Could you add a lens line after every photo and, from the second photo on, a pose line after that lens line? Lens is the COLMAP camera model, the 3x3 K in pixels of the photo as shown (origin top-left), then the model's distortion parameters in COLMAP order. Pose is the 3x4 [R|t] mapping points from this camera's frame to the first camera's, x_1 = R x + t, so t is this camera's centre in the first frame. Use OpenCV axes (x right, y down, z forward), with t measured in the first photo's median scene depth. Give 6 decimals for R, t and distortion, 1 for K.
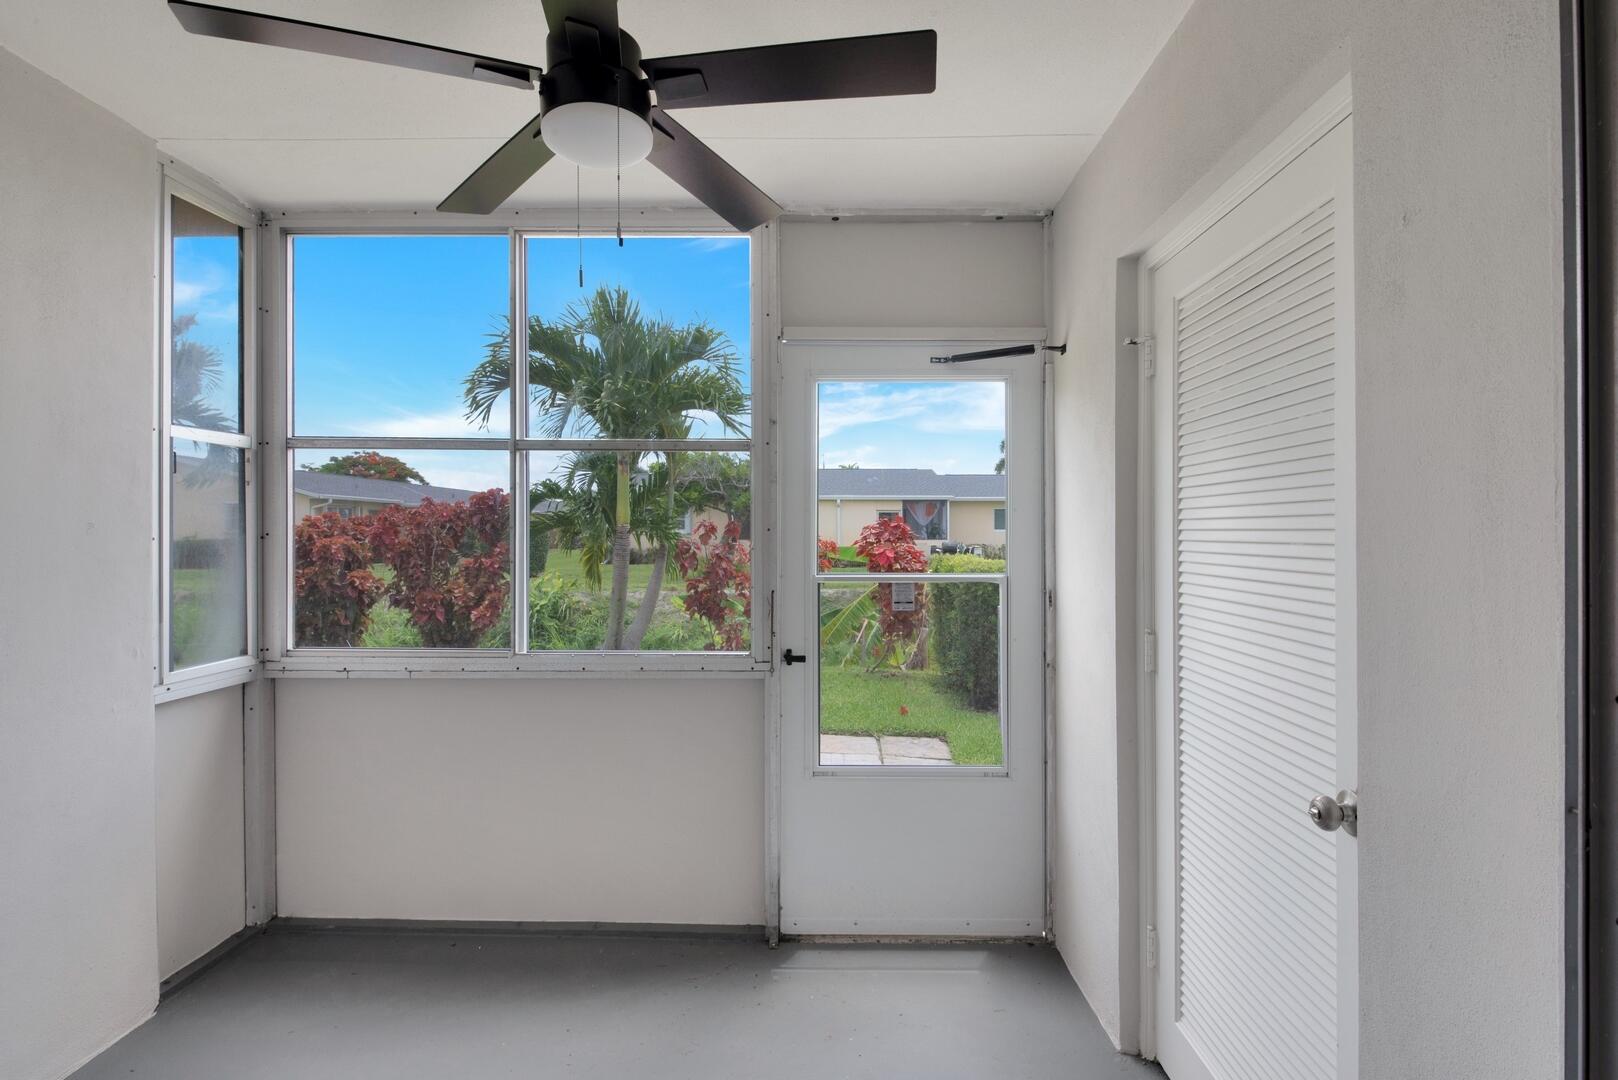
lens RADIAL K [[768.7, 0, 809.0], [0, 768.7, 540.0], [0, 0, 1]] dist [0.024676, 0.000117]
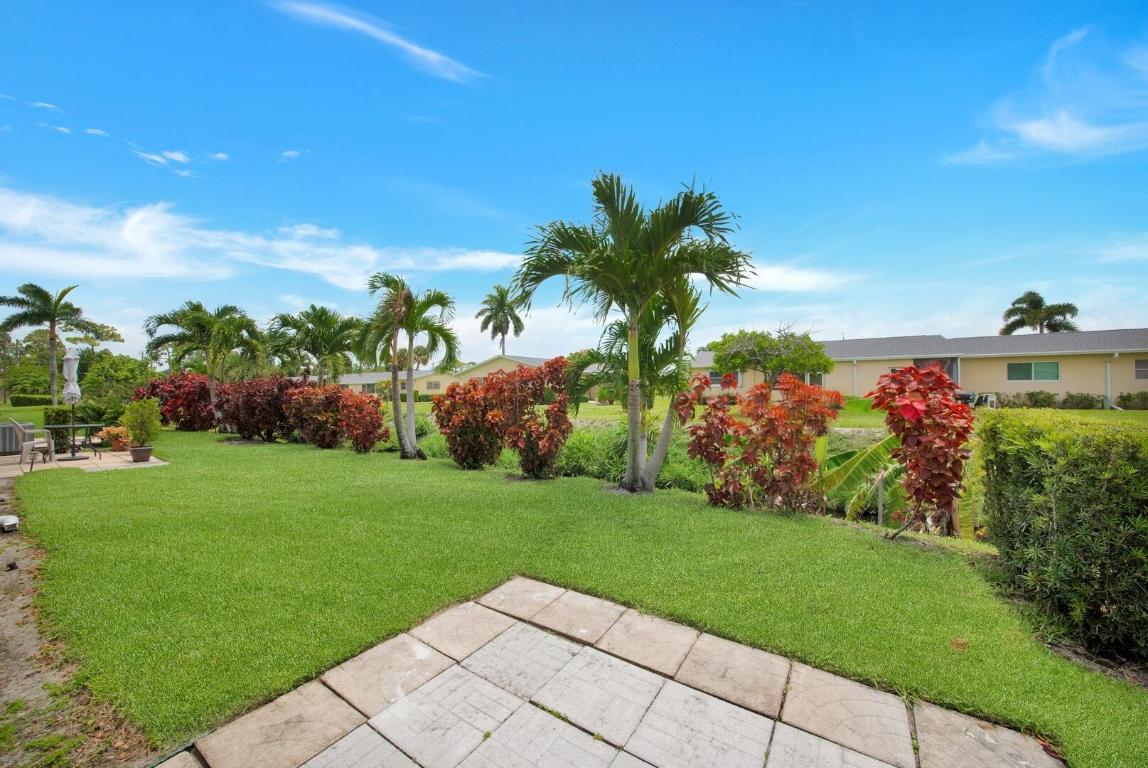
lens RADIAL K [[412.2, 0, 574.0], [0, 412.2, 384.0], [0, 0, 1]] dist [0.008039, -0.012504]
pose [[0.845979, -0.014398, -0.533022, 0.074893], [0.005890, 0.999827, -0.017660, -0.003172], [0.533184, 0.011800, 0.845917, 1.117341]]
